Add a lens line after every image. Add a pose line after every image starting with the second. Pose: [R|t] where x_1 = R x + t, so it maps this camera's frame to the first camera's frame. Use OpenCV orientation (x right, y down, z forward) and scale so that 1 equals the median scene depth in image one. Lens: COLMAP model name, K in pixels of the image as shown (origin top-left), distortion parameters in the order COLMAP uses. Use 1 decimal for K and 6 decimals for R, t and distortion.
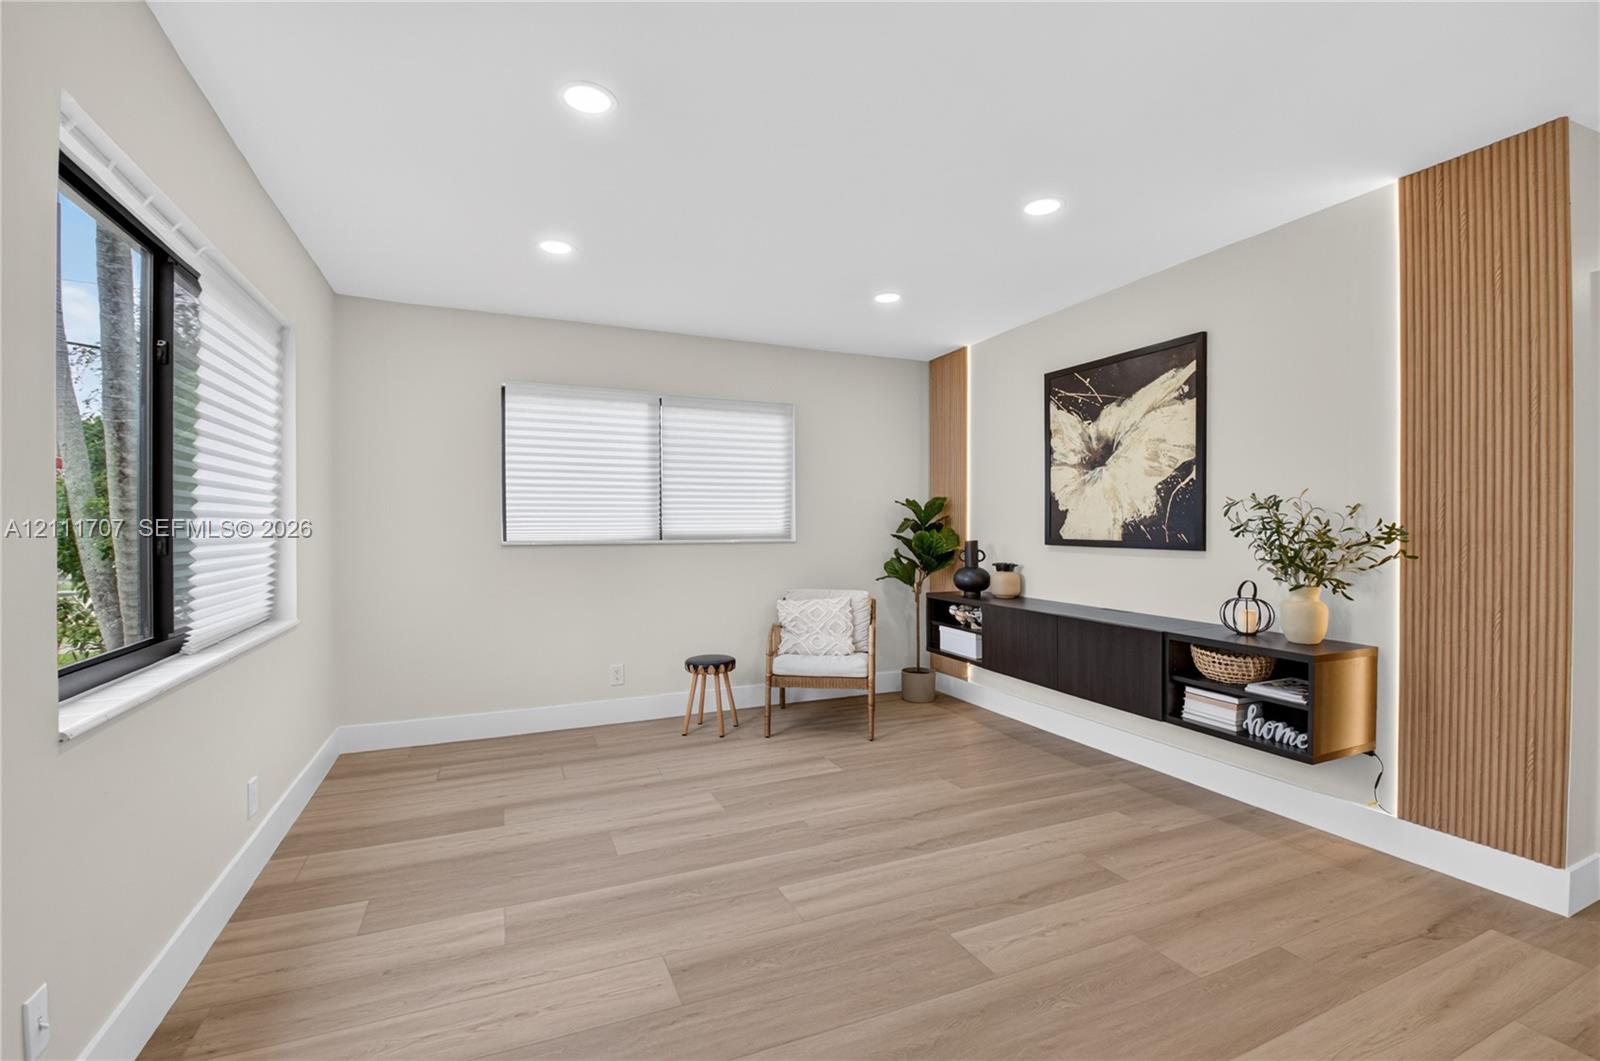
lens RADIAL K [[716.1, 0, 812.2], [0, 716.1, 528.2], [0, 0, 1]] dist [-0.005333, -0.009941]
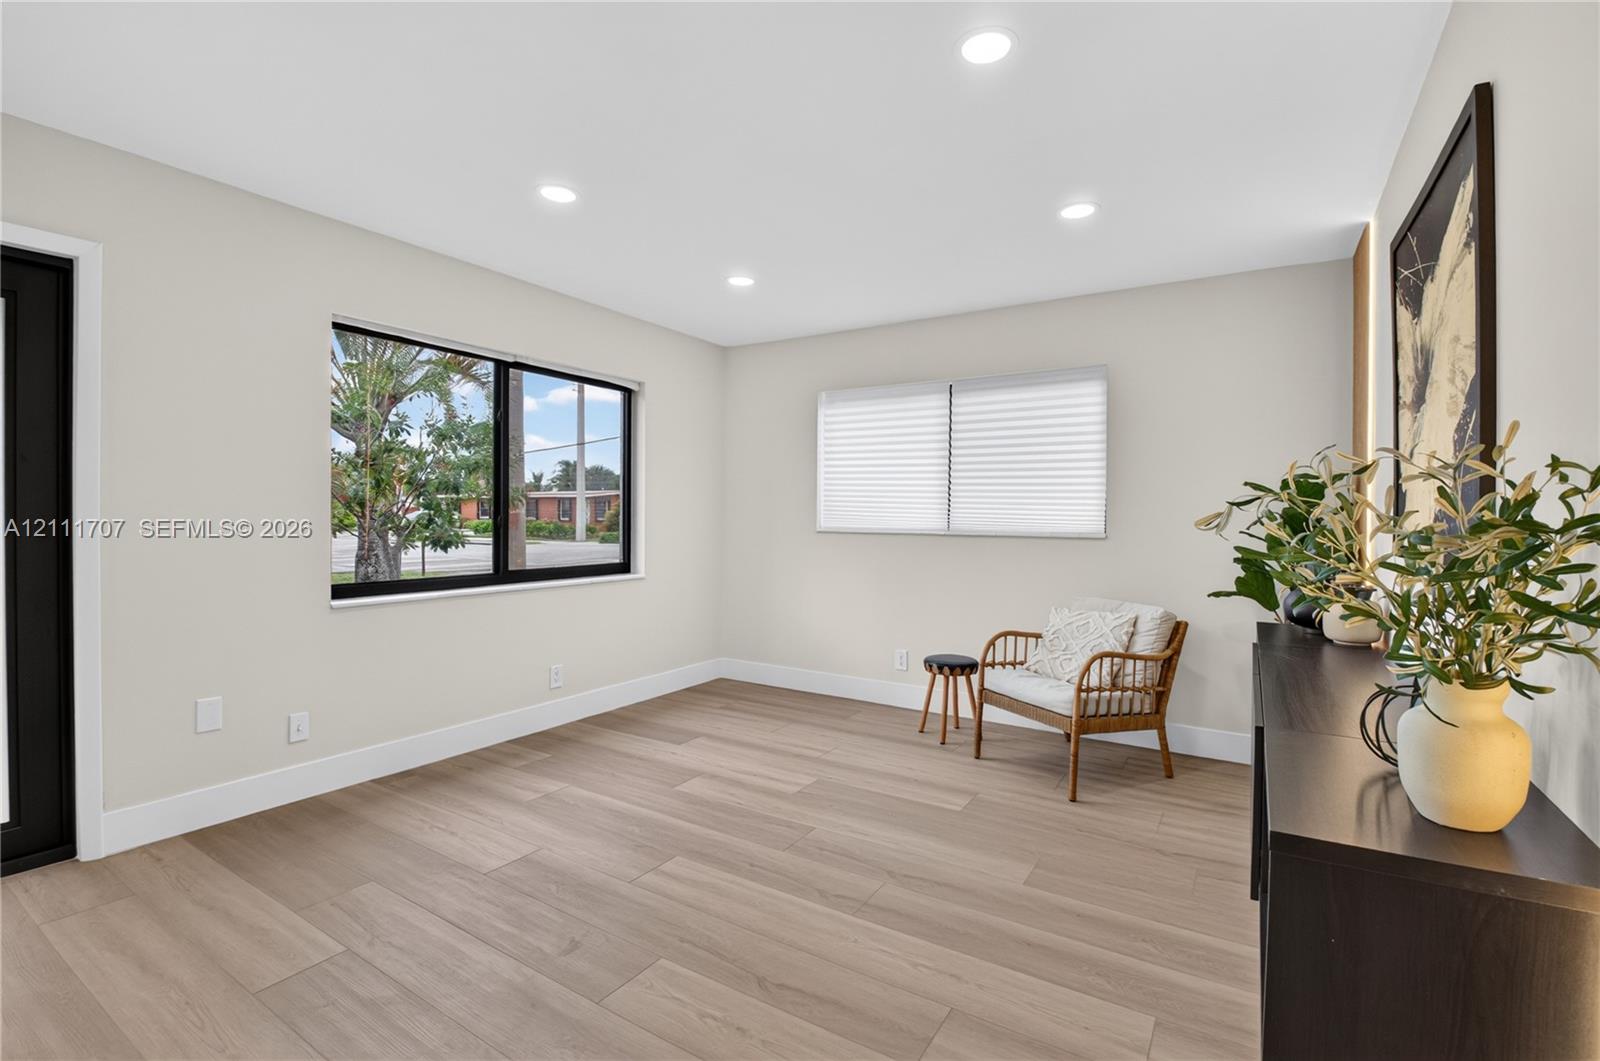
lens RADIAL K [[716.1, 0, 793.9], [0, 716.1, 520.2], [0, 0, 1]] dist [-0.005333, -0.009941]
pose [[0.550292, 0.012032, -0.834885, 0.617608], [-0.014467, 0.999883, 0.004874, -0.000197], [0.834847, 0.009396, 0.550402, 0.374664]]
